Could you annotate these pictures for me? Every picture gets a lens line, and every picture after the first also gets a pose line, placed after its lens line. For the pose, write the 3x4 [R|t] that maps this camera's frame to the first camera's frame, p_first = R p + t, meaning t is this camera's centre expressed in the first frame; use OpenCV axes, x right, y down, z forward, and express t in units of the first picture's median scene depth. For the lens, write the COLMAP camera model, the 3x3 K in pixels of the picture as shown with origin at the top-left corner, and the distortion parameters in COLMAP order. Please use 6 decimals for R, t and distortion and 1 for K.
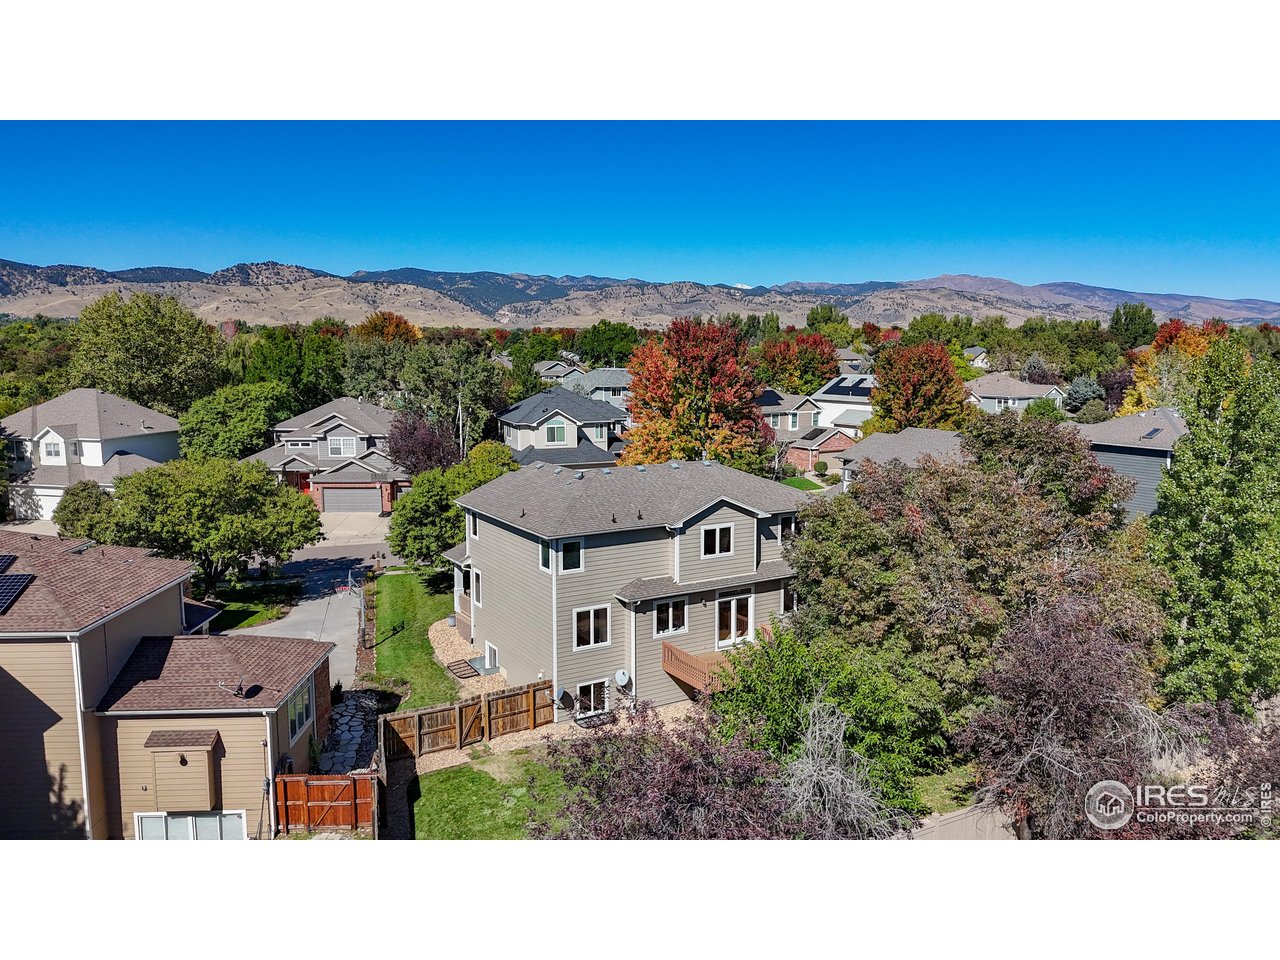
lens RADIAL K [[938.4, 0, 662.5], [0, 938.4, 482.6], [0, 0, 1]] dist [0.079718, -0.098271]
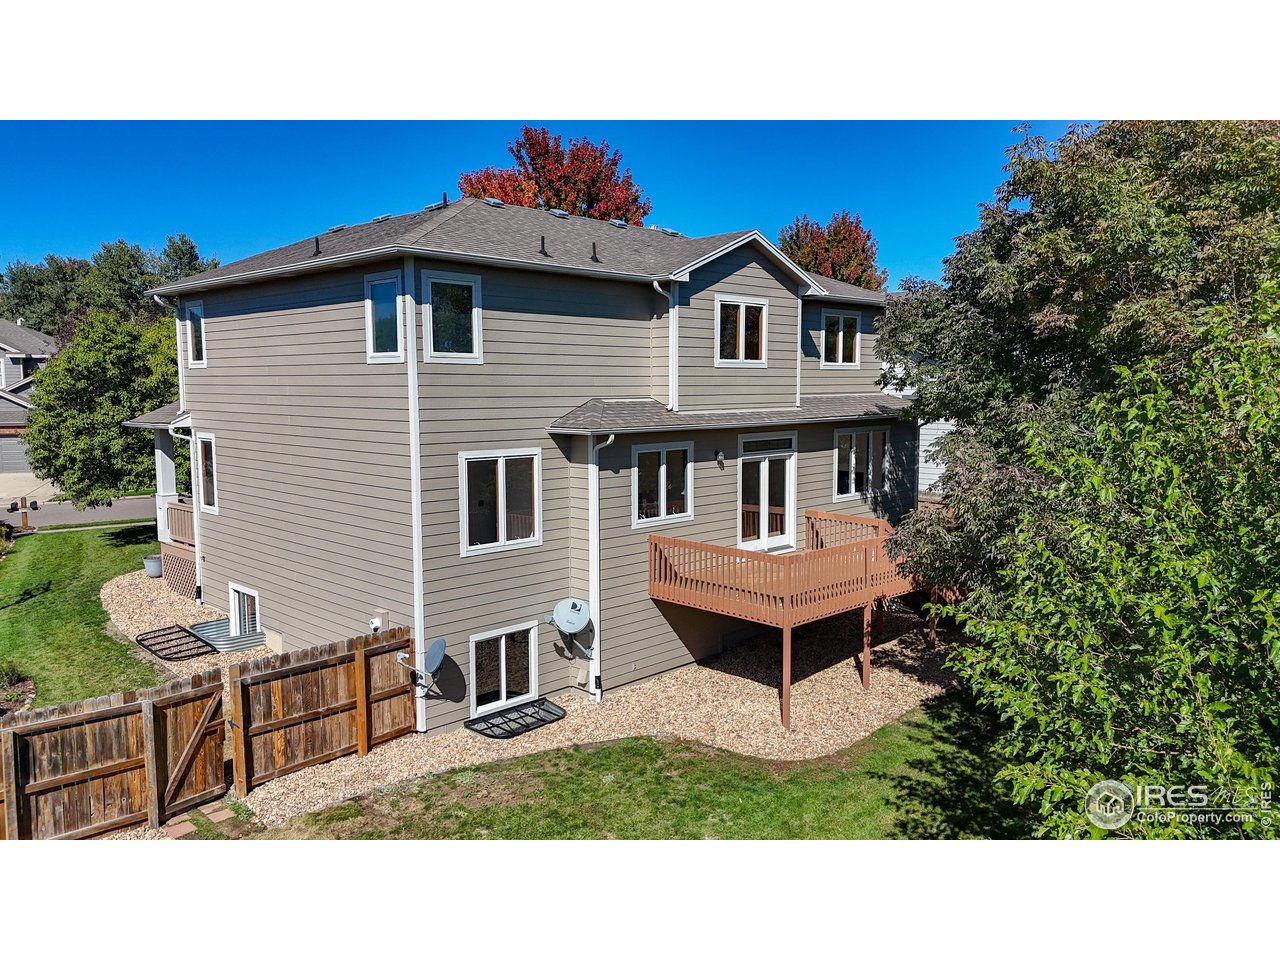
lens RADIAL K [[938.4, 0, 662.5], [0, 938.4, 482.6], [0, 0, 1]] dist [0.079718, -0.098271]
pose [[0.969015, -0.029101, 0.245283, -0.106922], [0.037599, 0.998841, -0.030036, 0.158626], [-0.244125, 0.038327, 0.968986, 0.558236]]
